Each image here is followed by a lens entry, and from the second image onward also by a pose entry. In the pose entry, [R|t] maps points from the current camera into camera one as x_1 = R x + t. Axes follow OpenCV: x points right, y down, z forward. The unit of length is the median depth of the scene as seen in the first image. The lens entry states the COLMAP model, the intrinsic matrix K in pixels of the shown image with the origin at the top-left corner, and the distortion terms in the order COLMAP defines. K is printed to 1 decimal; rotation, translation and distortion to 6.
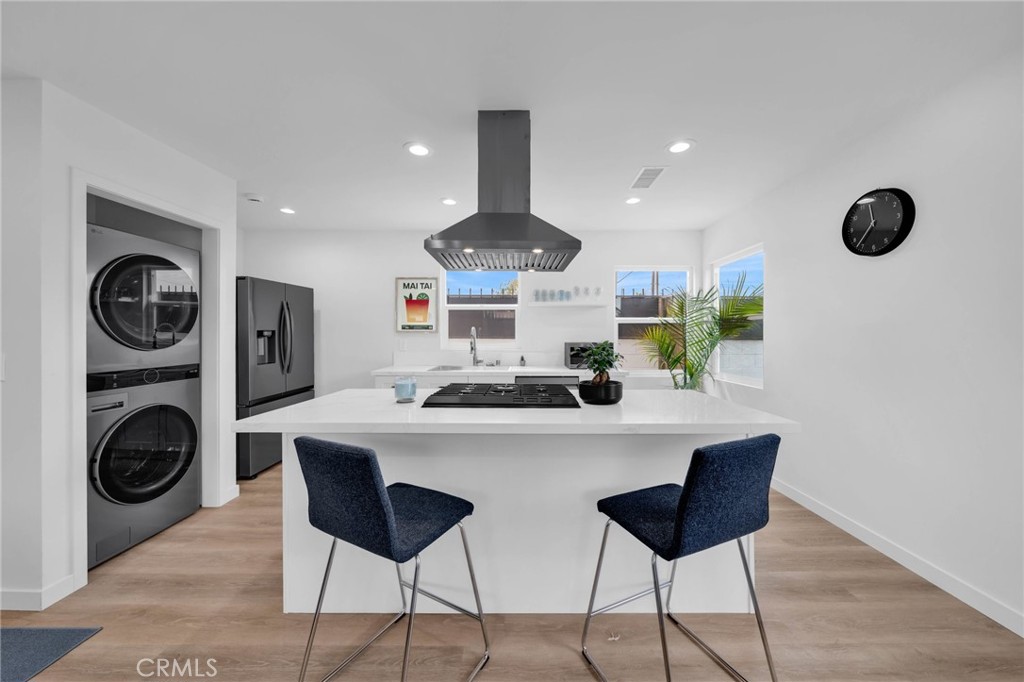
lens RADIAL K [[350.8, 0, 519.3], [0, 350.8, 335.0], [0, 0, 1]] dist [-0.006073, 0.000032]
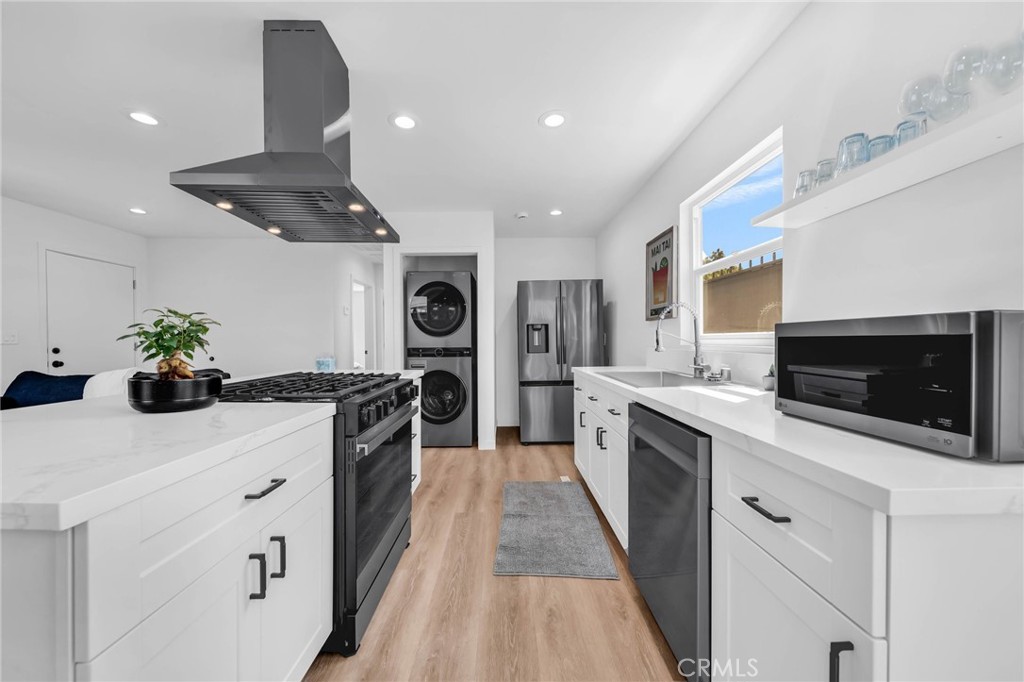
lens RADIAL K [[364.4, 0, 509.5], [0, 364.4, 344.8], [0, 0, 1]] dist [-0.003560, -0.000607]
pose [[0.026088, 0.011341, -0.999595, 0.488992], [0.003007, 0.999930, 0.011424, 0.041268], [0.999655, -0.003304, 0.026052, 0.867908]]
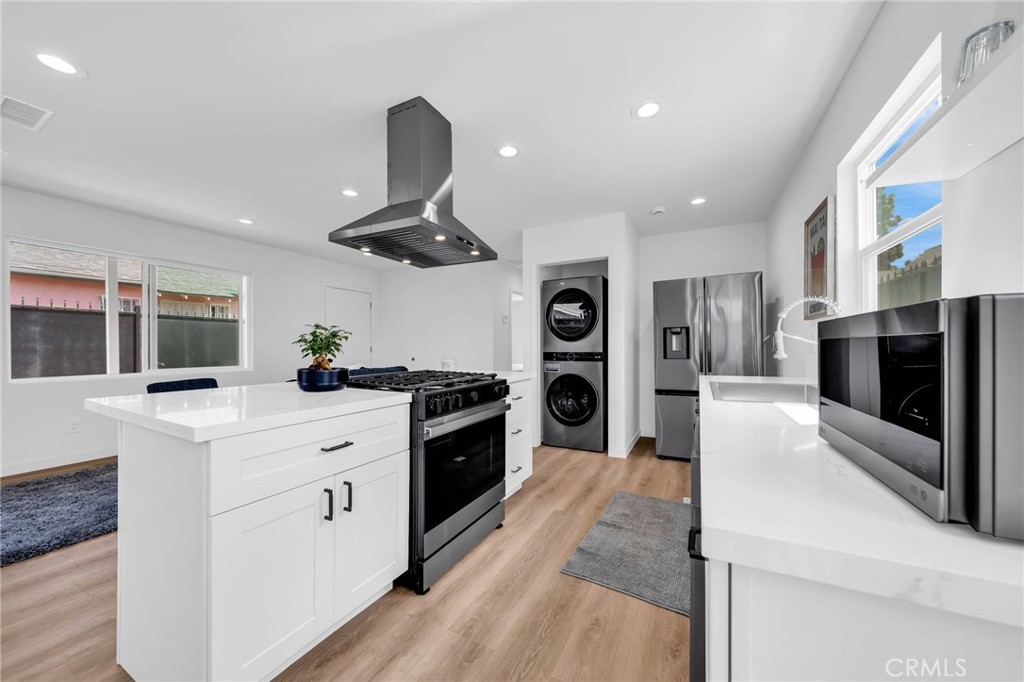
lens RADIAL K [[364.4, 0, 513.7], [0, 364.4, 347.4], [0, 0, 1]] dist [-0.003560, -0.000607]
pose [[-0.444088, 0.004050, -0.895974, 0.482878], [0.002288, 0.999992, 0.003386, 0.042691], [0.895980, -0.000546, -0.444093, 1.042415]]
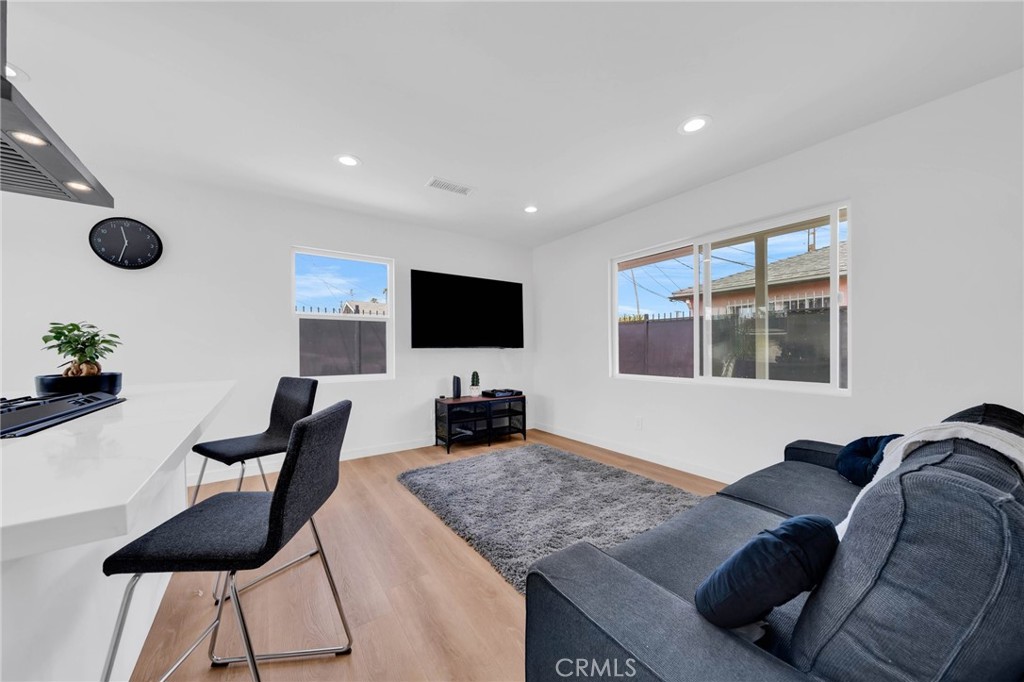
lens RADIAL K [[350.8, 0, 517.9], [0, 350.8, 347.7], [0, 0, 1]] dist [-0.006073, 0.000032]
pose [[-0.597077, 0.003945, 0.802174, -0.540087], [0.001158, 0.999991, -0.004056, 0.046532], [-0.802183, -0.001493, -0.597076, 0.354282]]
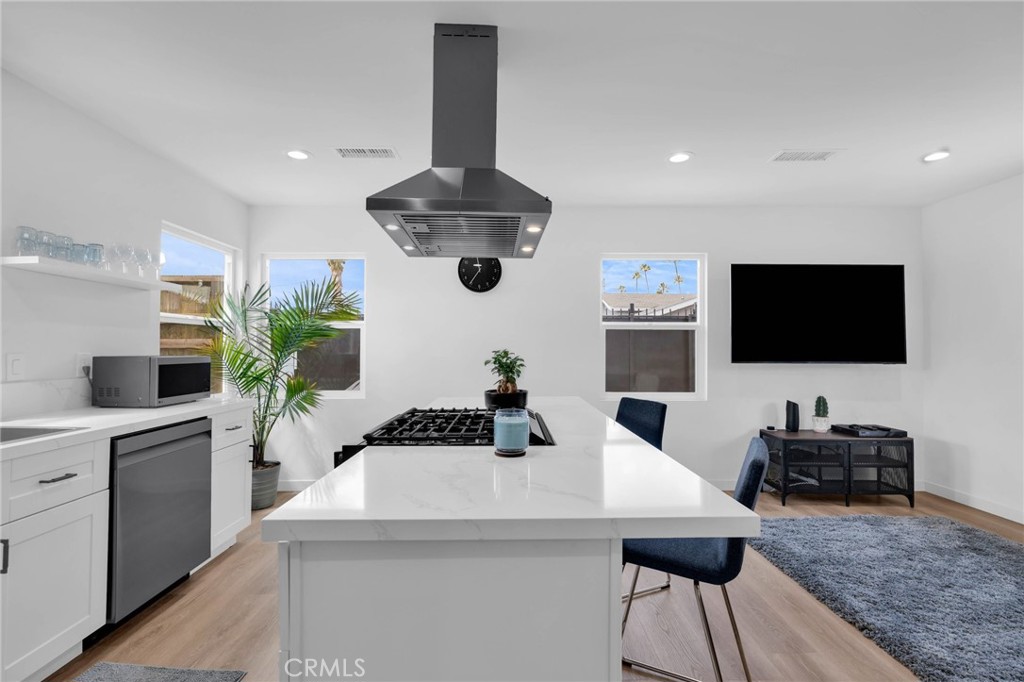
lens RADIAL K [[470.0, 0, 512.2], [0, 470.0, 342.0], [0, 0, 1]] dist [0.001340, 0.000320]
pose [[-0.030920, 0.013546, 0.999430, -0.614384], [-0.006178, 0.999886, -0.013743, 0.008757], [-0.999503, -0.006600, -0.030833, 0.555589]]
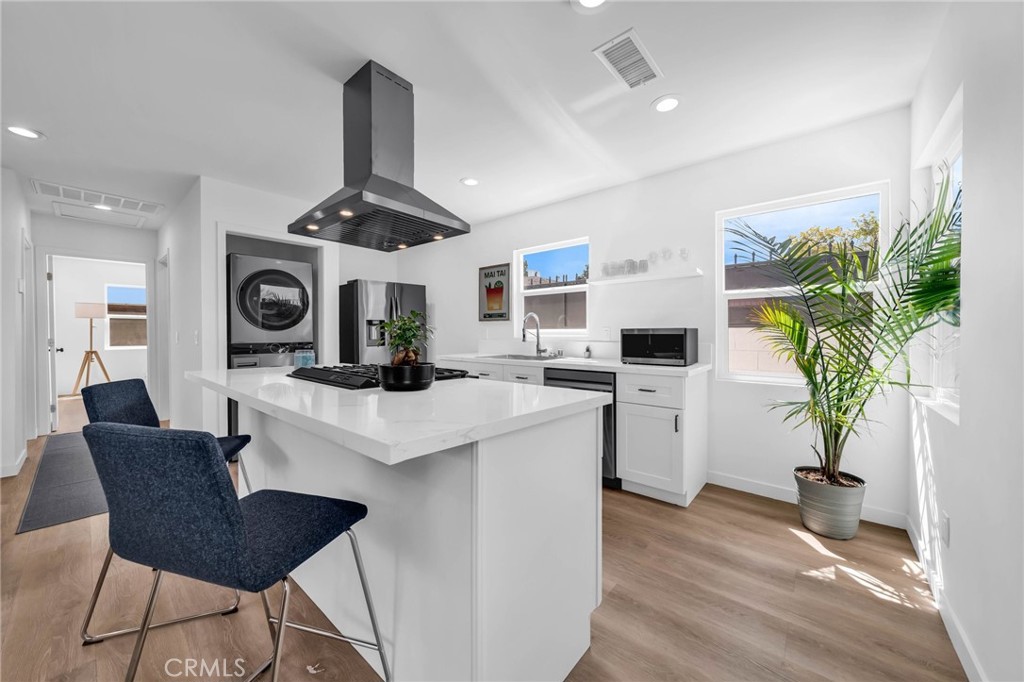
lens RADIAL K [[364.4, 0, 514.1], [0, 364.4, 337.3], [0, 0, 1]] dist [-0.003560, -0.000607]
pose [[0.770565, 0.005360, -0.637339, 0.518437], [0.001401, 0.999948, 0.010103, 0.036831], [0.637360, -0.008678, 0.770518, 0.289380]]
